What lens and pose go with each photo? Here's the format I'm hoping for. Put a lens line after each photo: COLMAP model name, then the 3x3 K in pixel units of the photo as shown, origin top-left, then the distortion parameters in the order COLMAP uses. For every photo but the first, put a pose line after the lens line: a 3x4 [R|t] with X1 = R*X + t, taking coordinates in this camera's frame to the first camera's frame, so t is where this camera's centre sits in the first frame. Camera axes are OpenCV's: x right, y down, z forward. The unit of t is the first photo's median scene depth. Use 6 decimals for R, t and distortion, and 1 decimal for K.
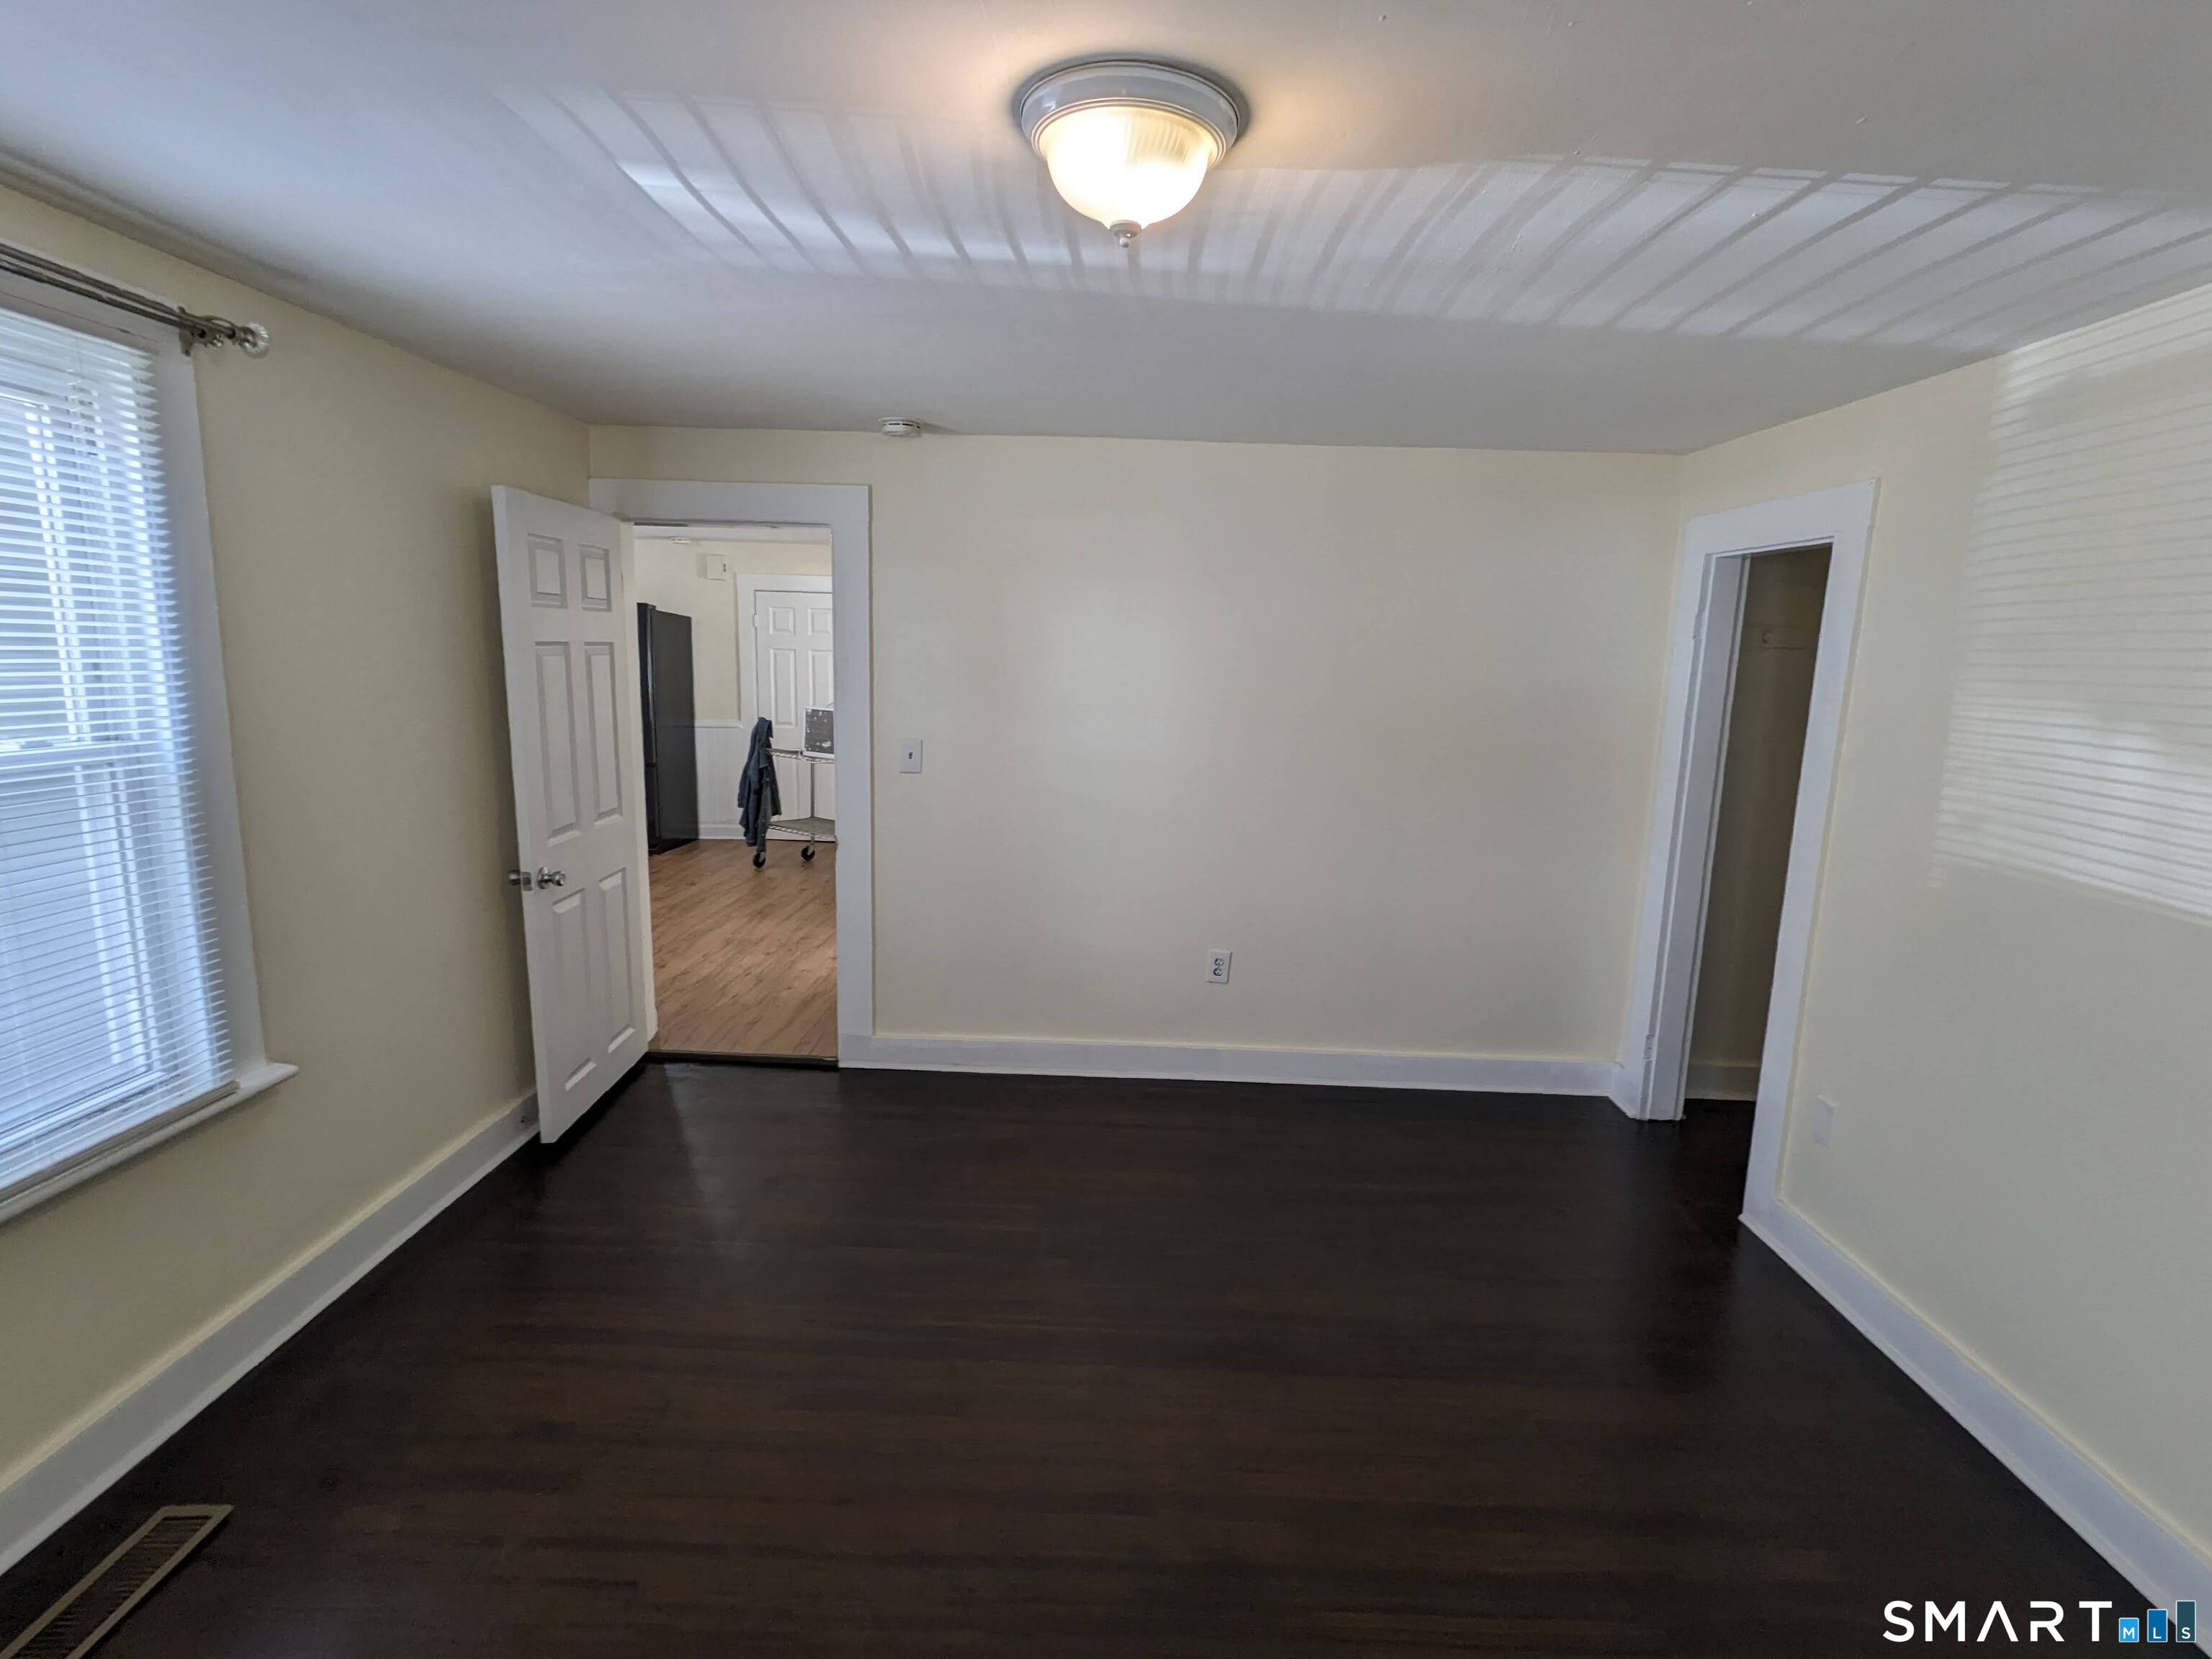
lens RADIAL K [[1040.4, 0, 1106.0], [0, 1040.4, 829.5], [0, 0, 1]] dist [-0.002488, -0.000342]
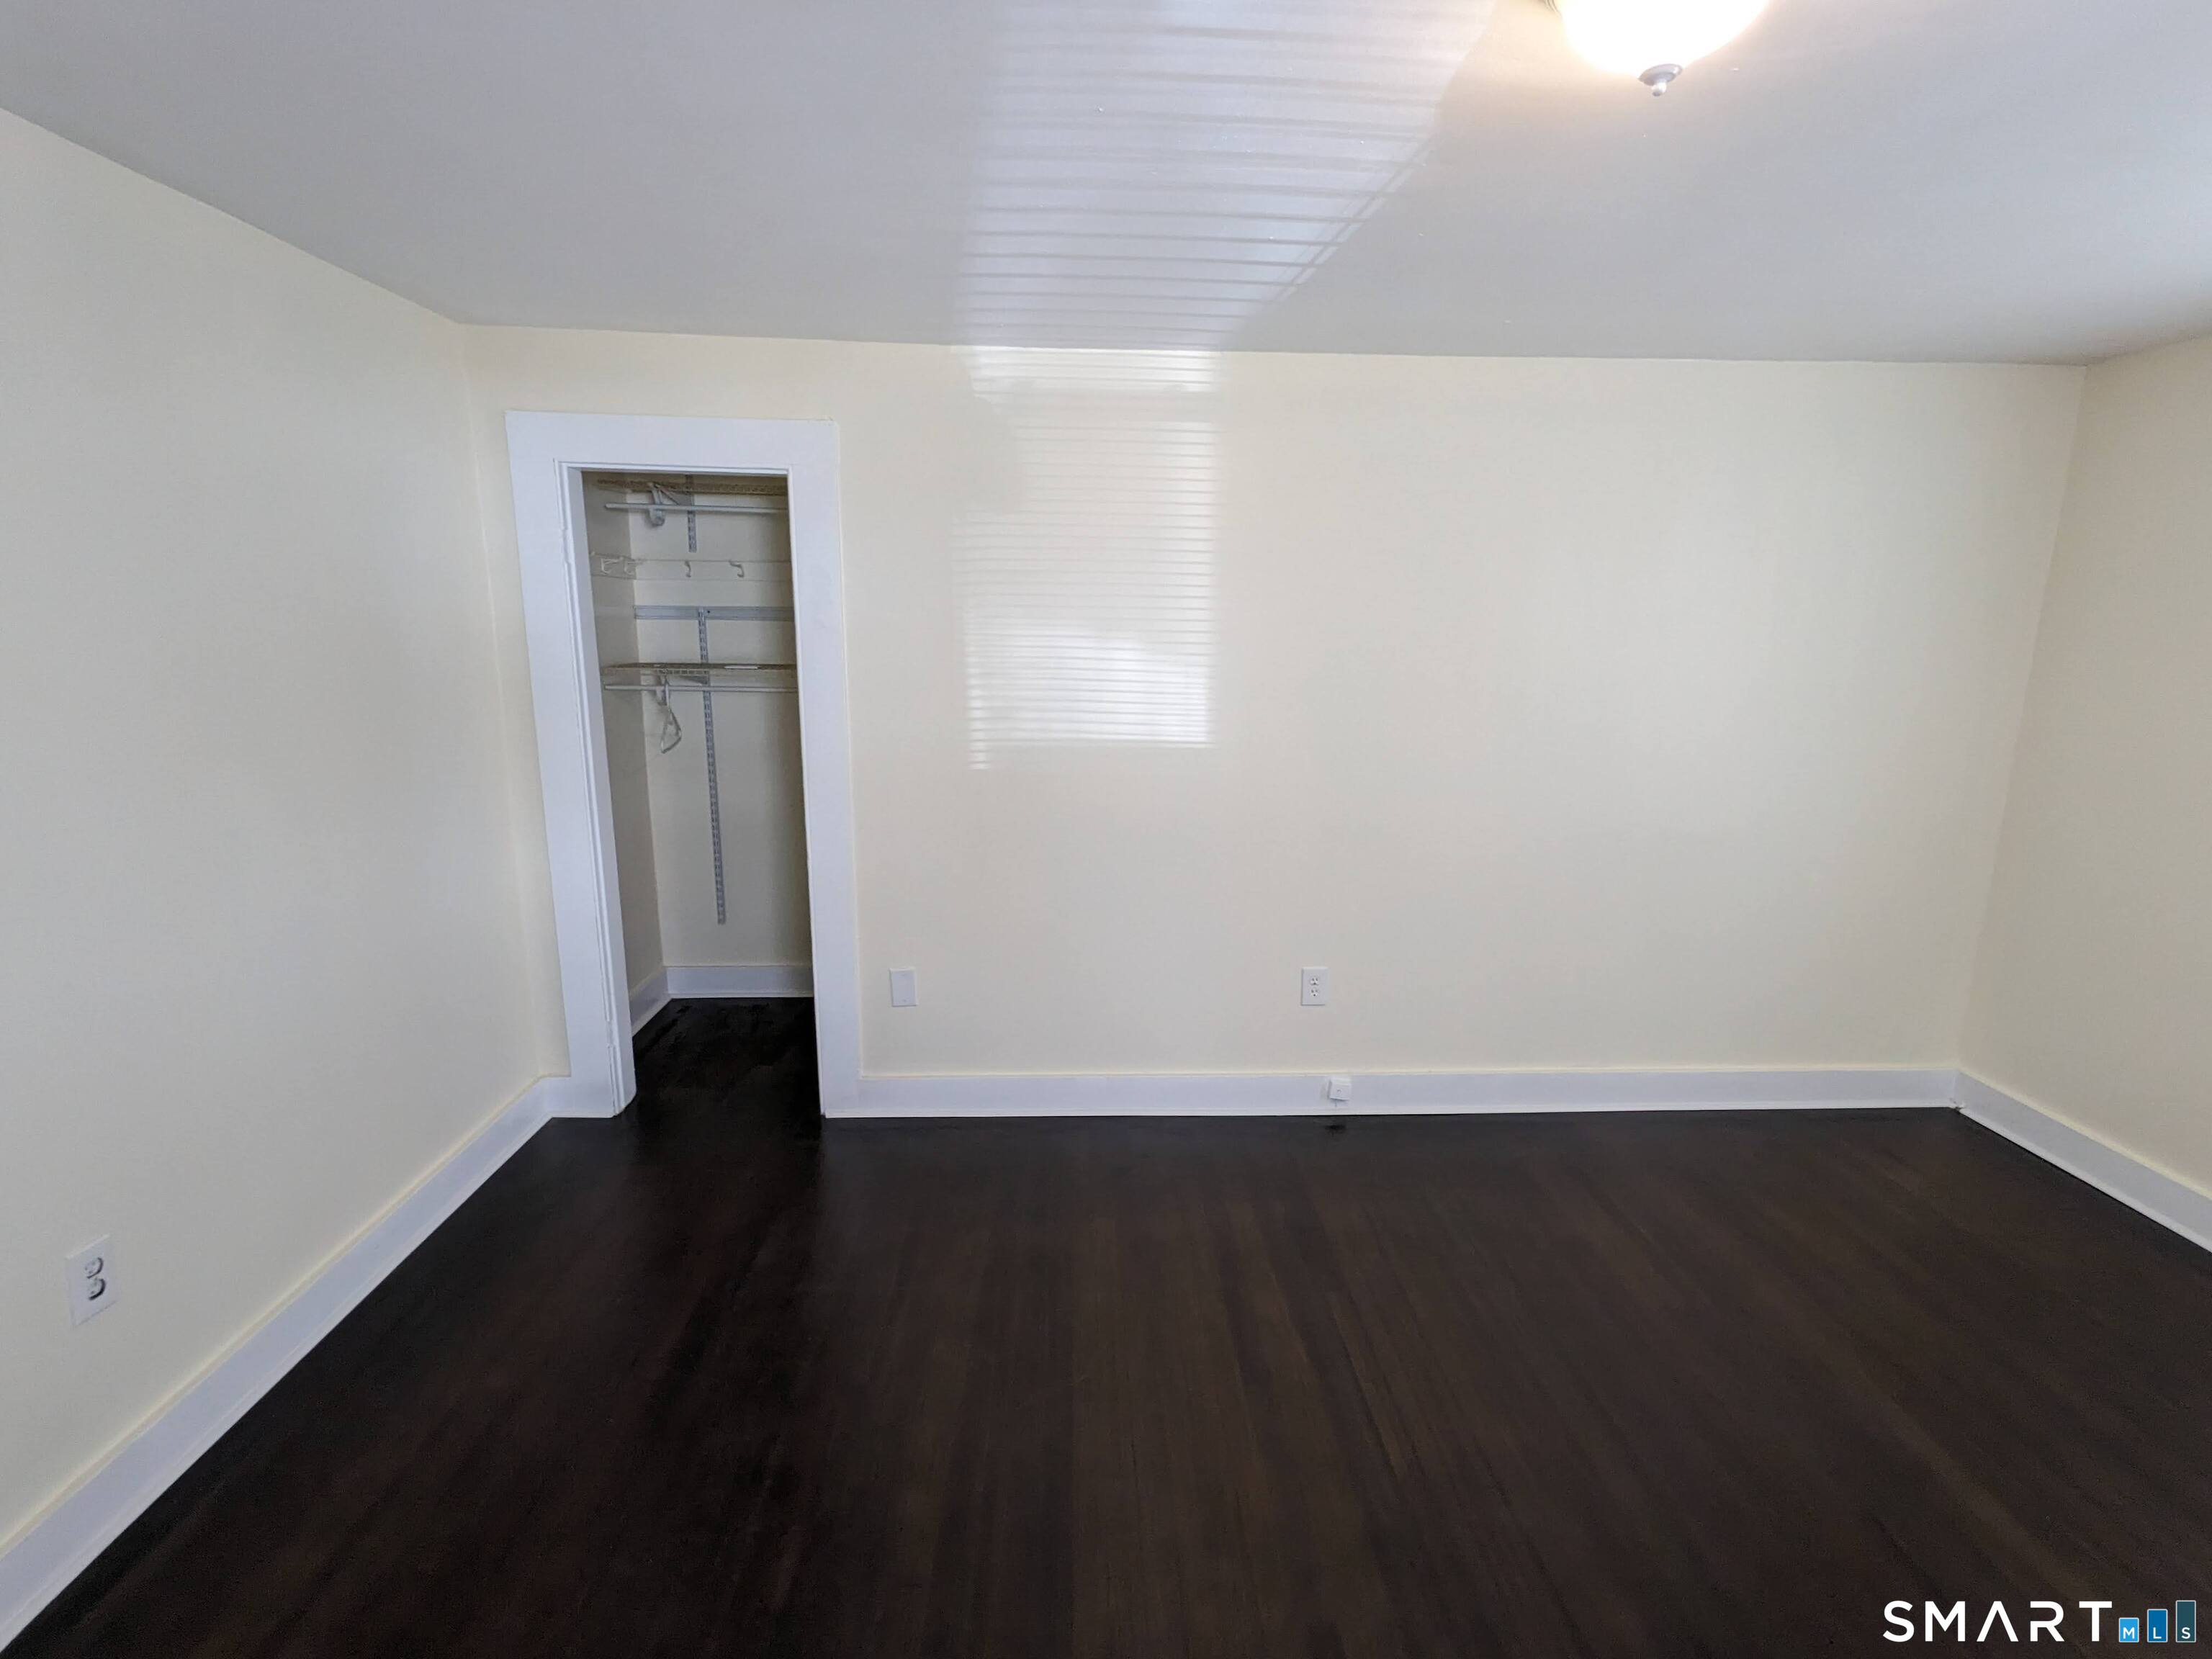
lens RADIAL K [[1064.3, 0, 1106.0], [0, 1064.3, 829.5], [0, 0, 1]] dist [-0.001188, -0.000207]
pose [[-0.045722, -0.228855, 0.972386, -0.593855], [0.149617, 0.960856, 0.233176, -0.181474], [-0.987686, 0.156147, -0.009692, 1.014387]]
